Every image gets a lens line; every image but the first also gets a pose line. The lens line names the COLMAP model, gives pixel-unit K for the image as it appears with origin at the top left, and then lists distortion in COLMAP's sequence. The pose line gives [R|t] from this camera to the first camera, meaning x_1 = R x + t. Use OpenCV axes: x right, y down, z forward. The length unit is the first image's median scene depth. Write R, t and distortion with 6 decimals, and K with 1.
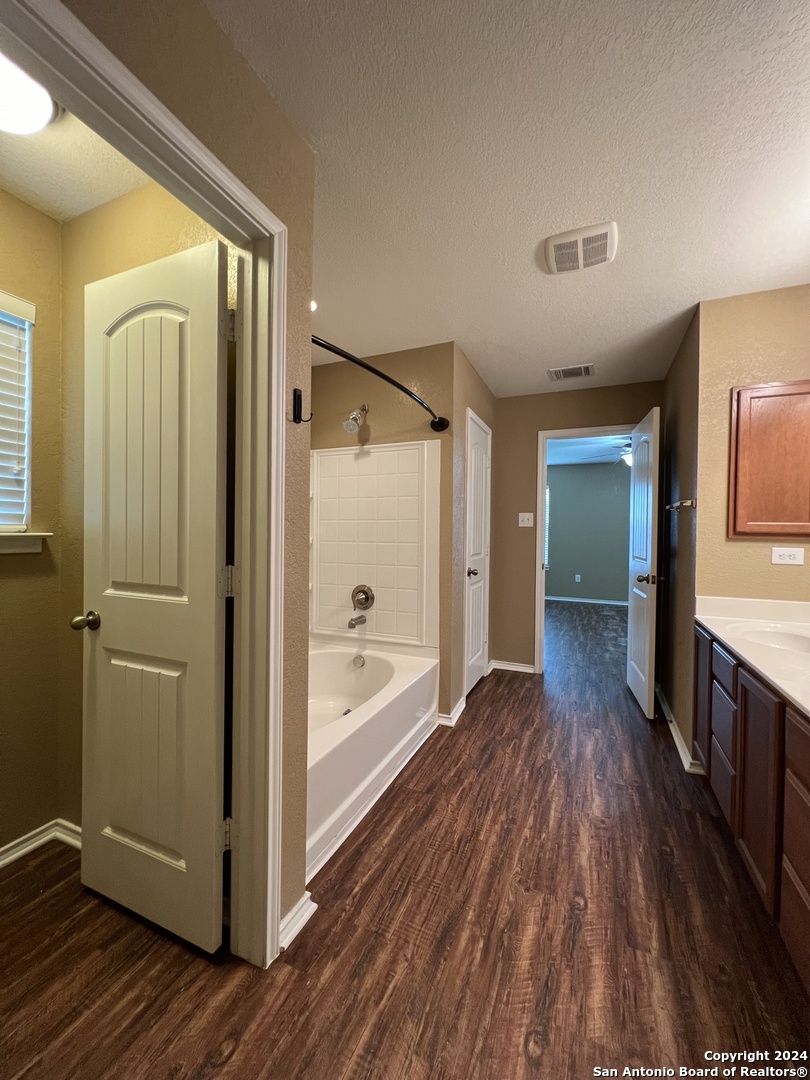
lens RADIAL K [[430.4, 0, 406.5], [0, 430.4, 534.8], [0, 0, 1]] dist [-0.000510, 0.000164]
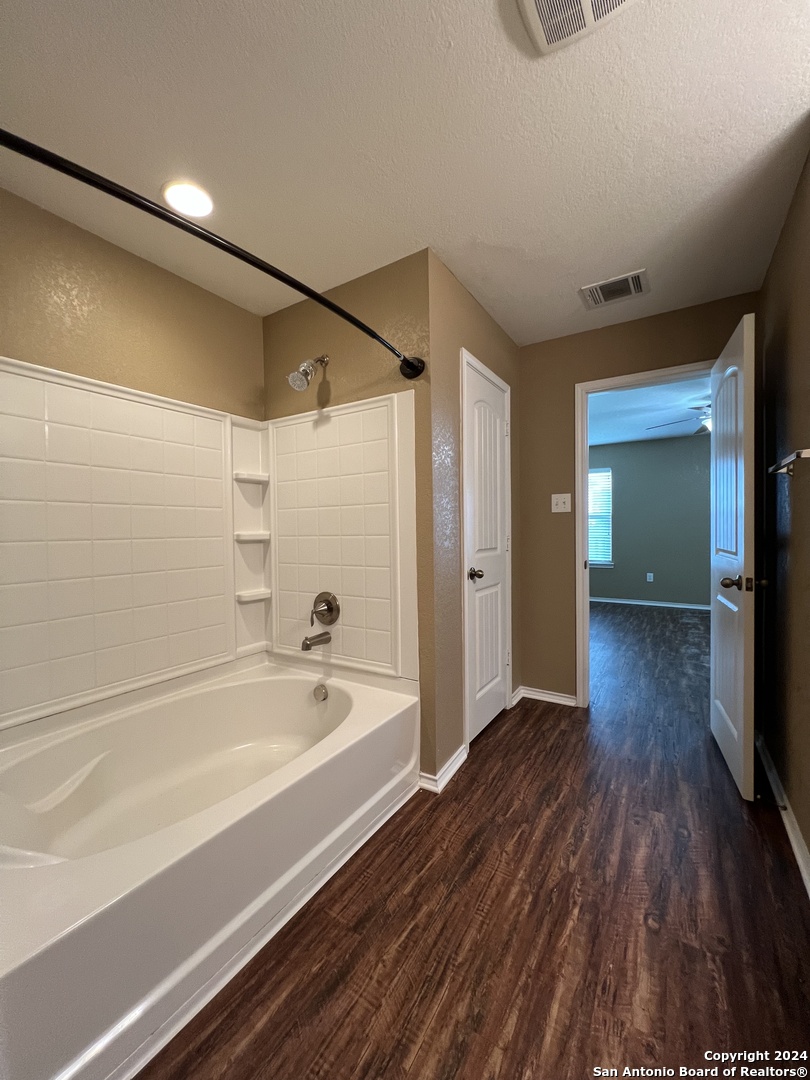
lens RADIAL K [[430.4, 0, 406.3], [0, 430.4, 535.2], [0, 0, 1]] dist [-0.000510, 0.000164]
pose [[0.988075, -0.021201, -0.152505, 0.162704], [0.021887, 0.999756, 0.002826, 0.017417], [0.152408, -0.006130, 0.988299, 0.278855]]
